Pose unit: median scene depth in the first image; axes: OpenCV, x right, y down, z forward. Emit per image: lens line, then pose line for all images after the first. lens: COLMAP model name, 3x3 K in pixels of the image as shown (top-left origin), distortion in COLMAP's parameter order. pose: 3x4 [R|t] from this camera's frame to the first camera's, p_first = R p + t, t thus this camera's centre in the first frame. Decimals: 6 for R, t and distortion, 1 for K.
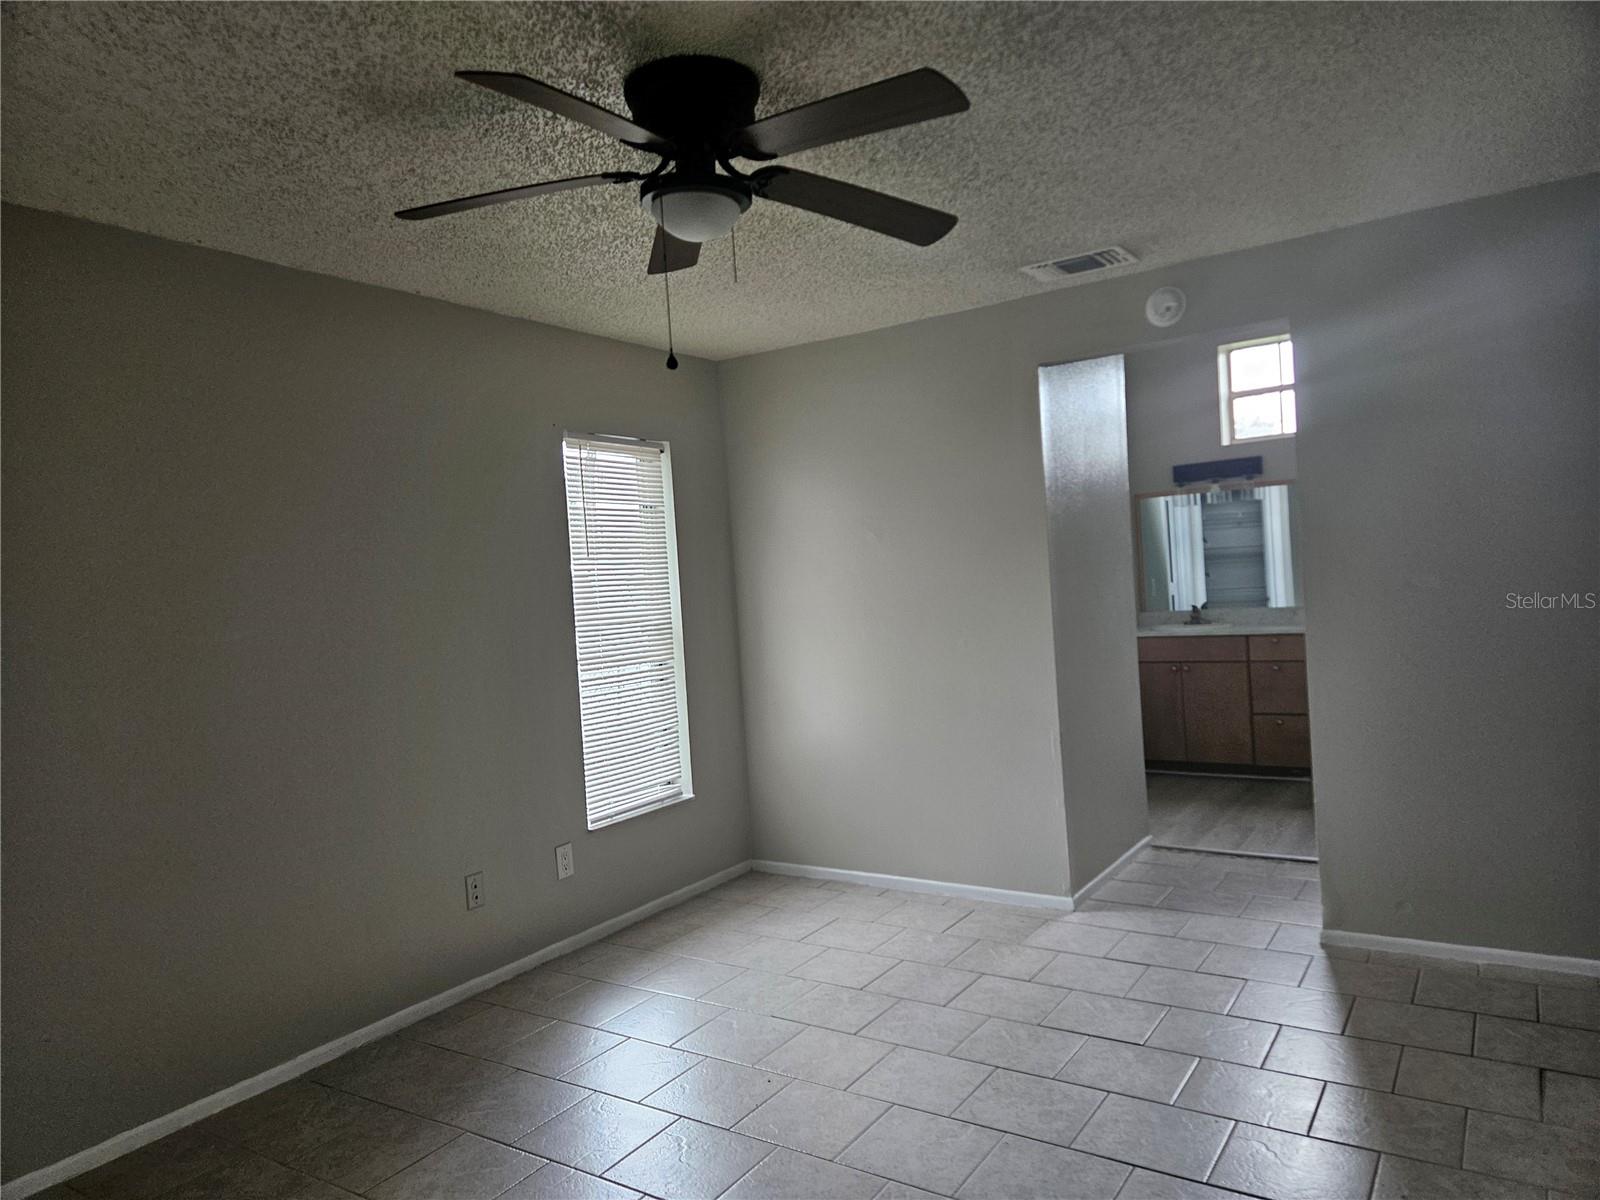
lens RADIAL K [[1065.3, 0, 802.3], [0, 1065.3, 599.2], [0, 0, 1]] dist [0.070592, -0.062062]
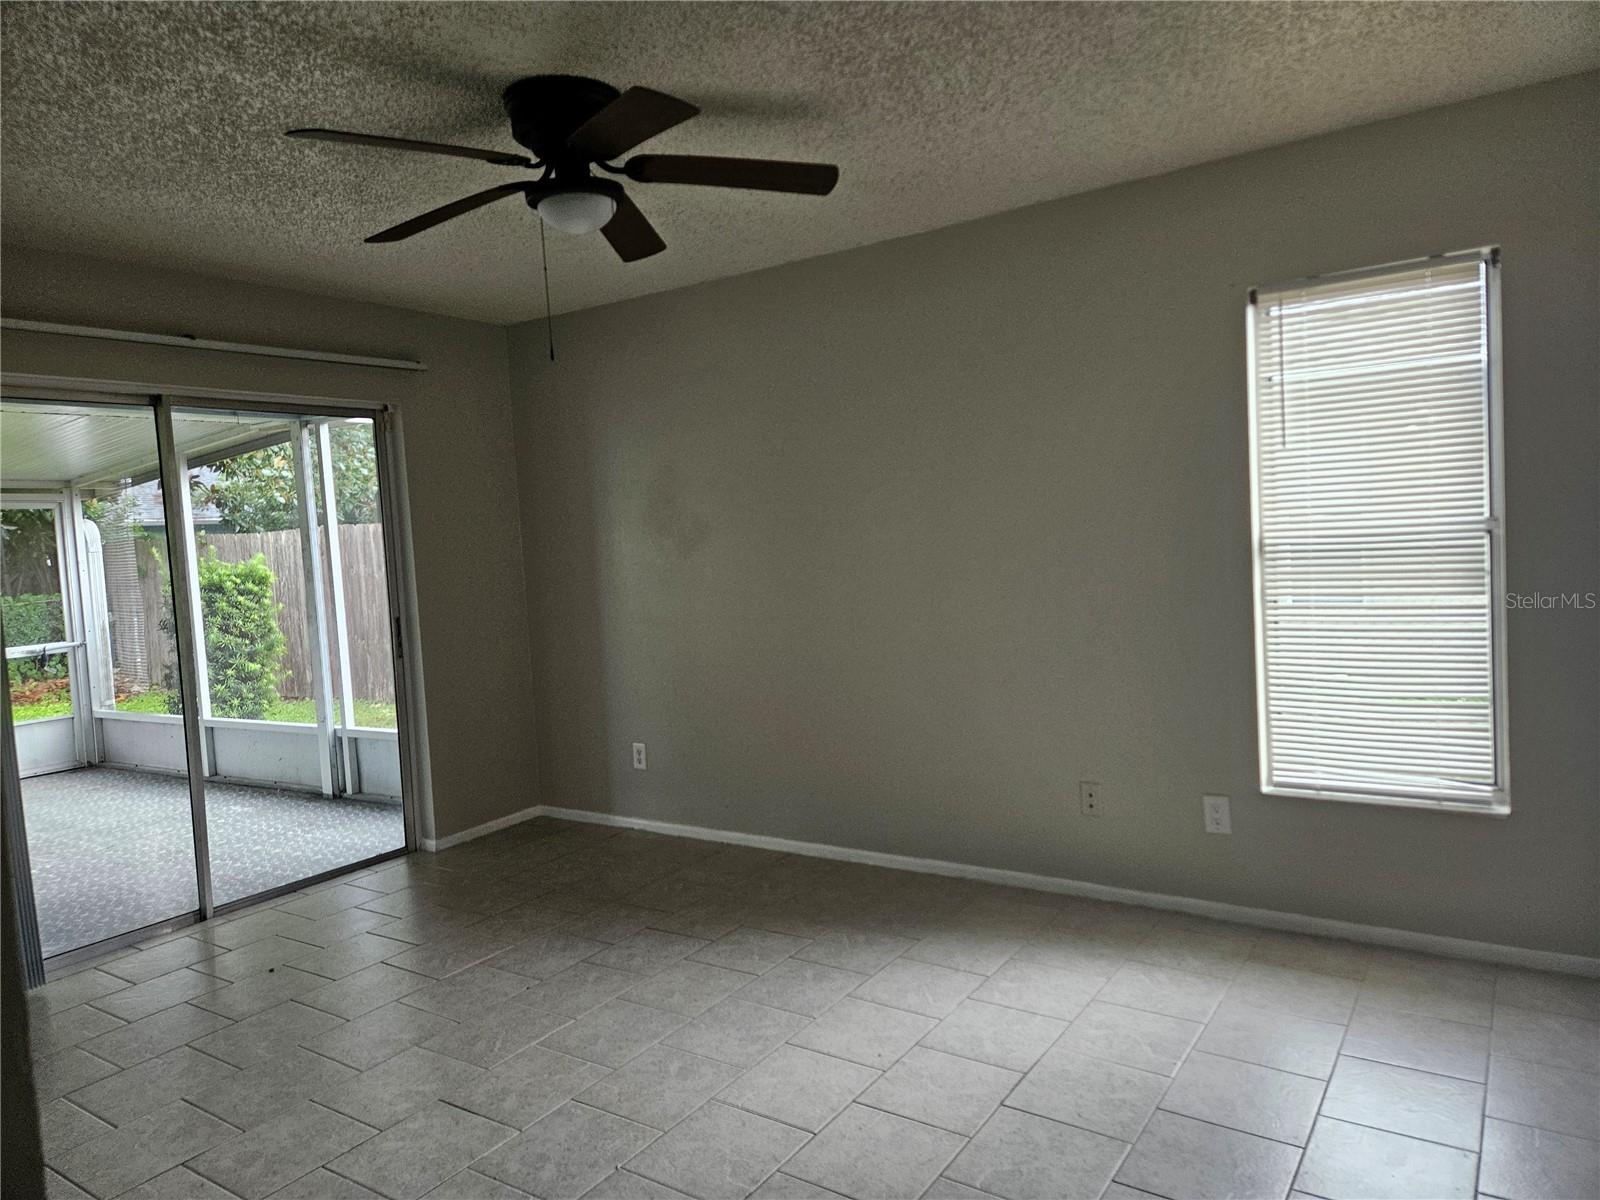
lens RADIAL K [[1065.3, 0, 797.7], [0, 1065.3, 593.0], [0, 0, 1]] dist [0.070592, -0.062062]
pose [[-0.021298, 0.126843, -0.991694, 0.661747], [0.046265, 0.990982, 0.125758, -0.056845], [0.998702, -0.043202, -0.026975, 0.756873]]
